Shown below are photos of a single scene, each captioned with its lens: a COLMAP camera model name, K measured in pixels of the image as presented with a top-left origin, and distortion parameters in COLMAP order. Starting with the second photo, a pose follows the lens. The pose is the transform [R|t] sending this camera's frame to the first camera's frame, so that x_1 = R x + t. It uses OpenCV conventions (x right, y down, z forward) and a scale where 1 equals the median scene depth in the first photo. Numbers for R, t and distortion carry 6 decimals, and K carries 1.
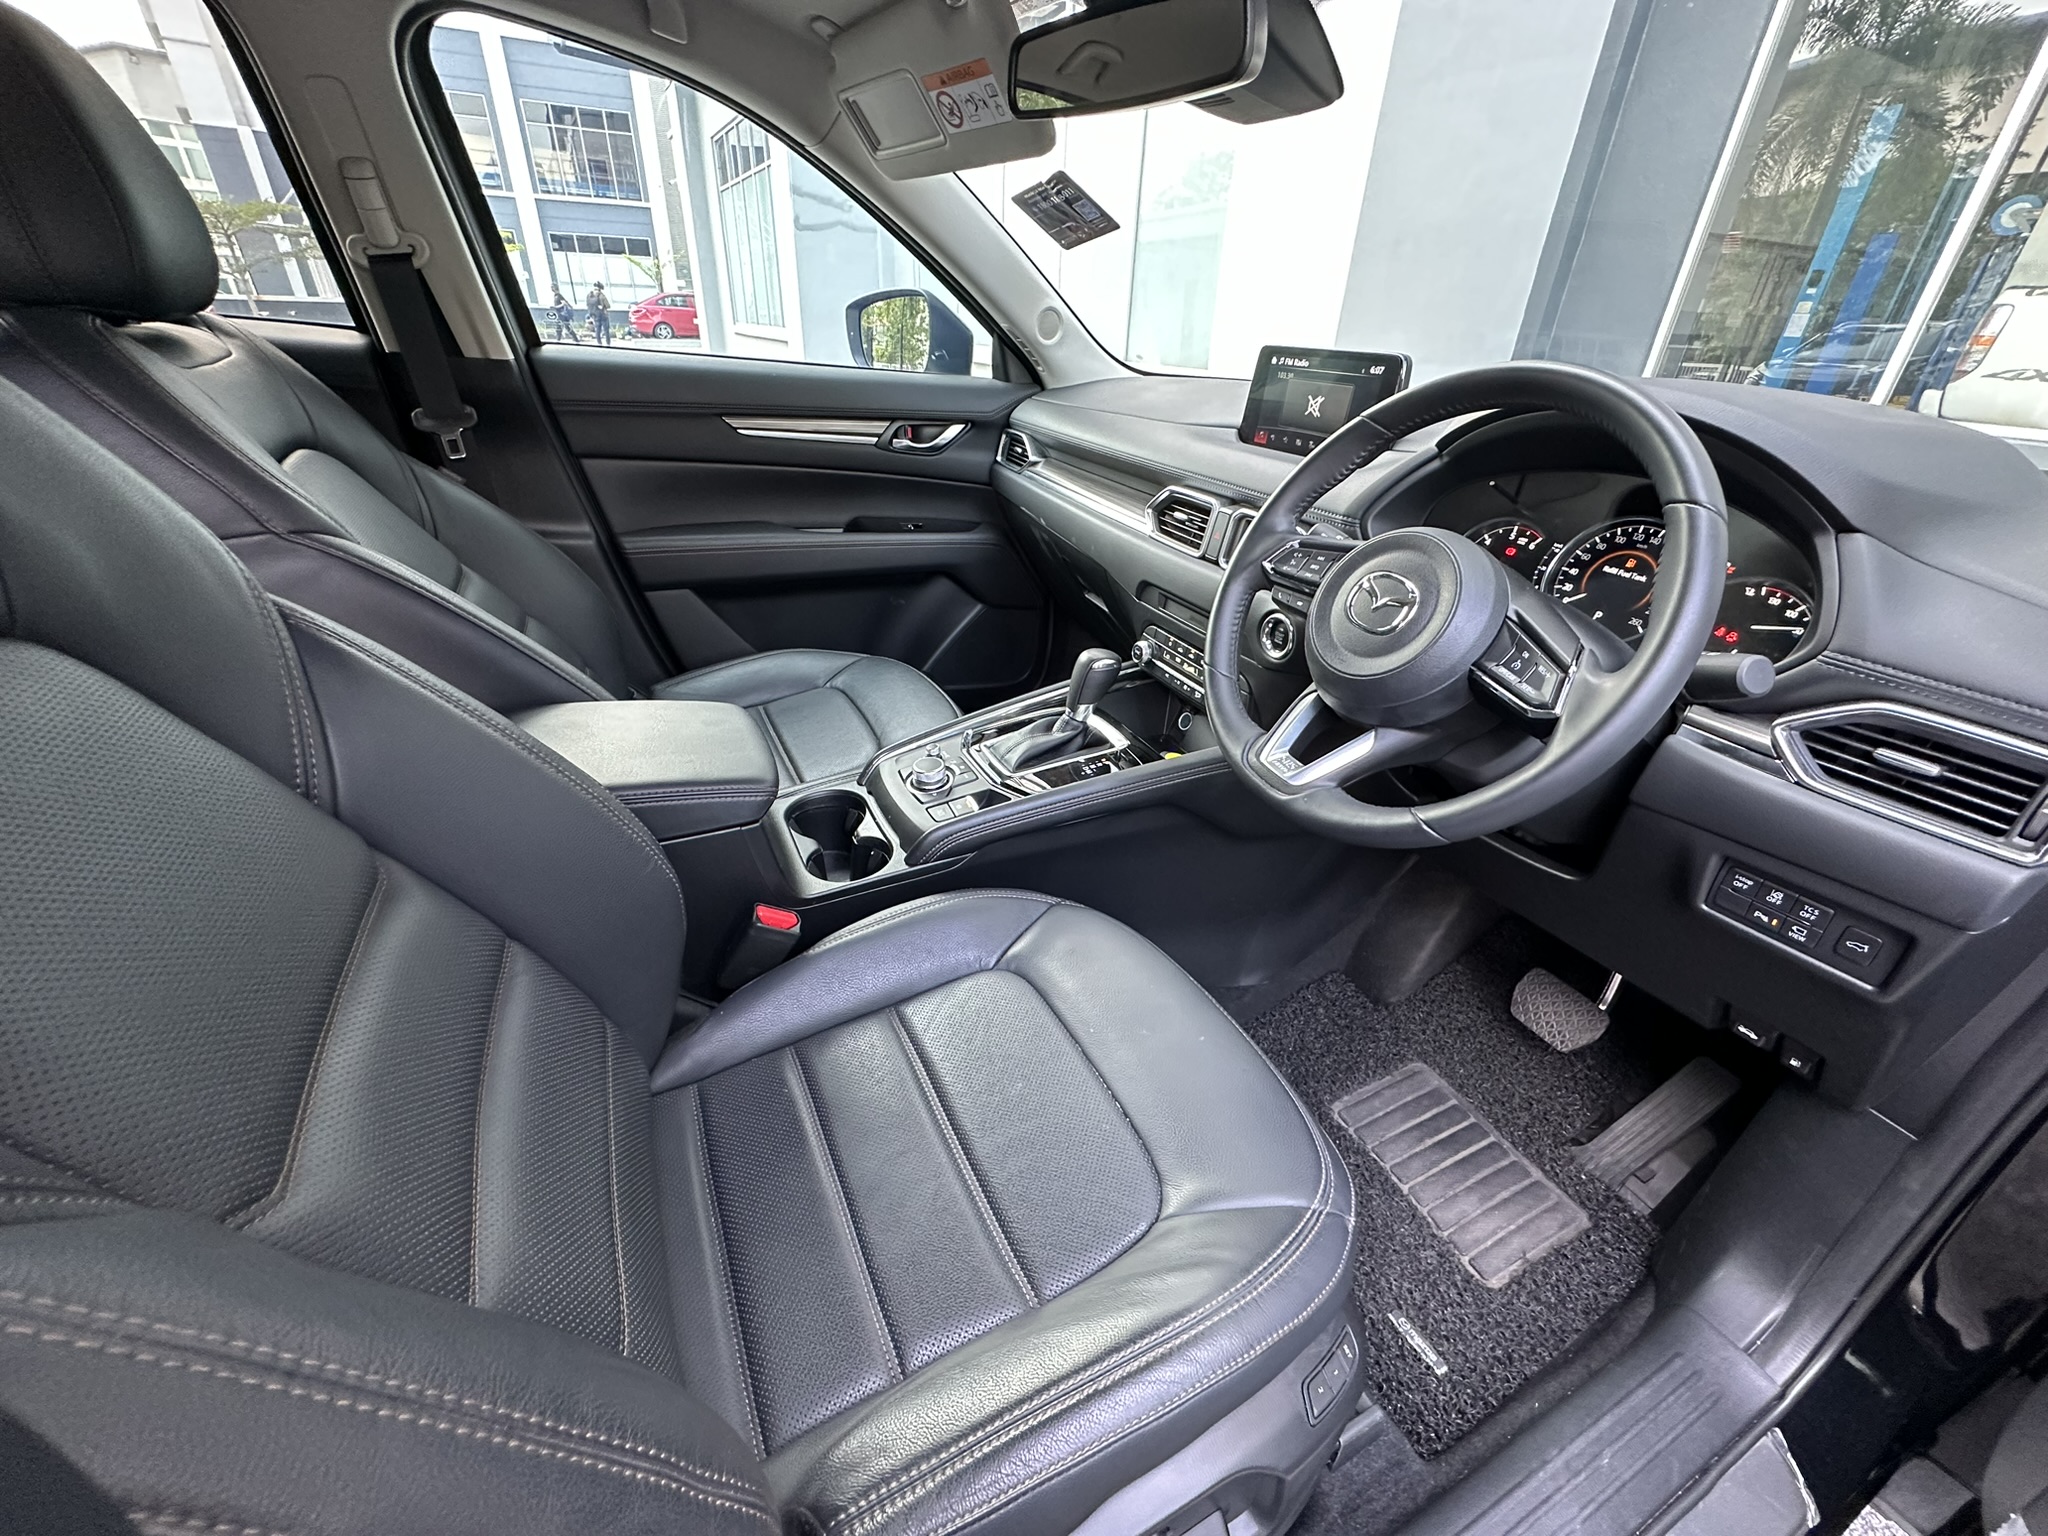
lens RADIAL K [[808.6, 0, 1027.8], [0, 808.6, 772.2], [0, 0, 1]] dist [-0.001295, -0.000036]
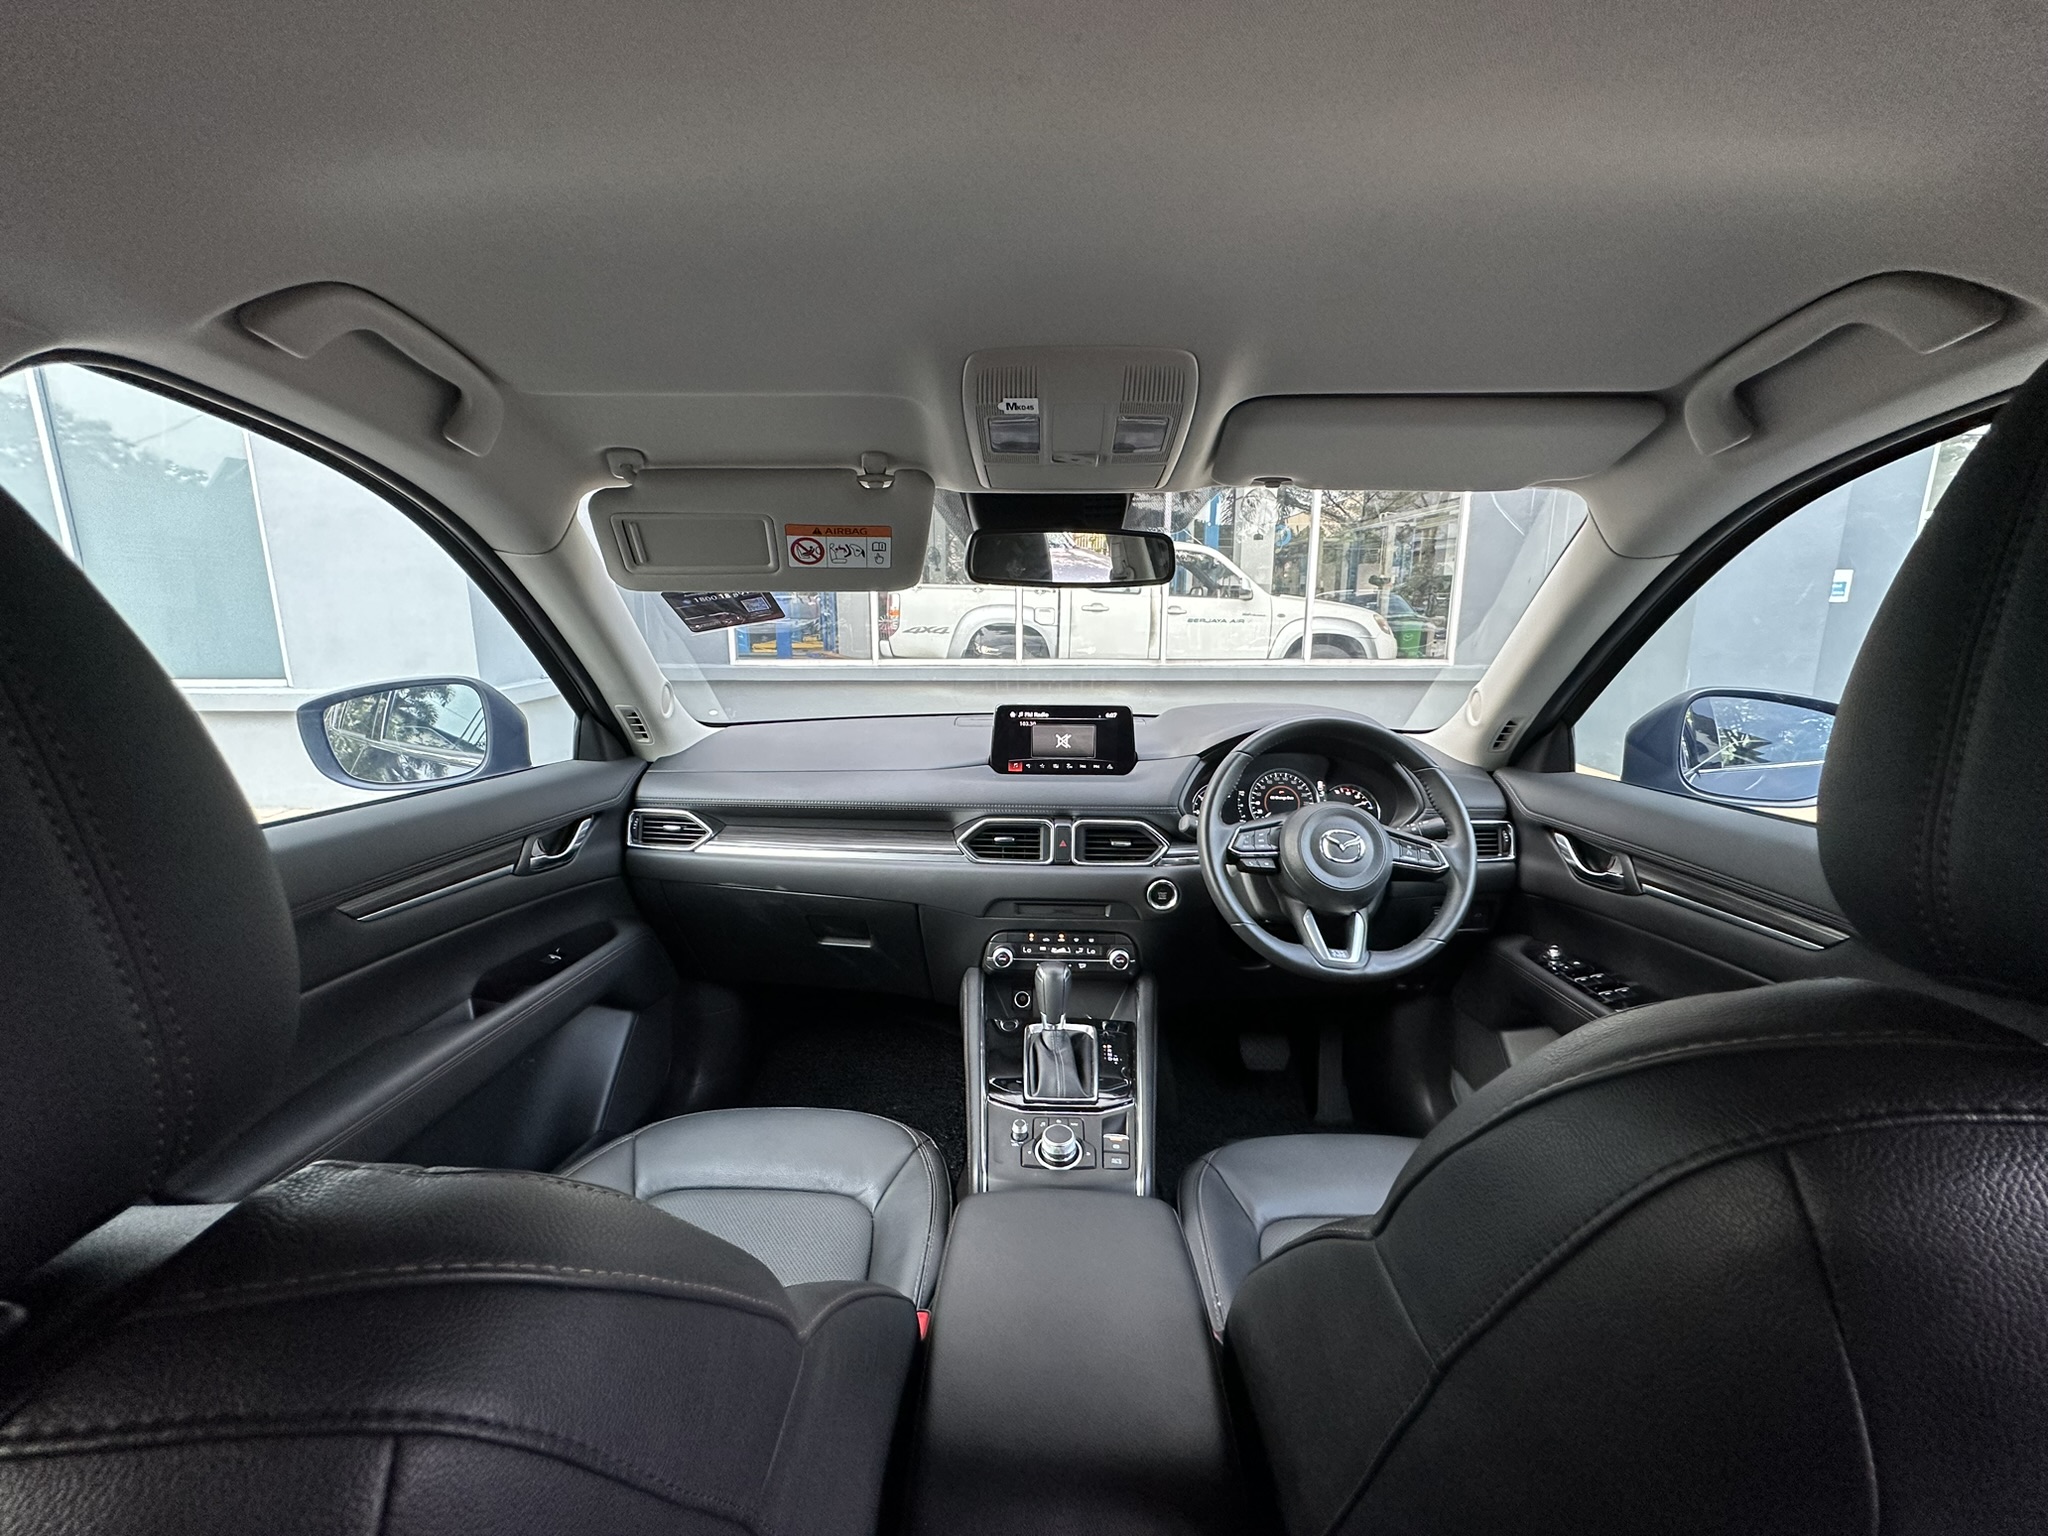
lens RADIAL K [[808.6, 0, 1026.4], [0, 808.6, 765.3], [0, 0, 1]] dist [-0.001295, -0.000036]
pose [[0.468393, -0.203558, 0.859751, -0.863798], [0.445854, 0.894565, -0.031101, -0.386680], [-0.762773, 0.397891, 0.509765, 0.336595]]
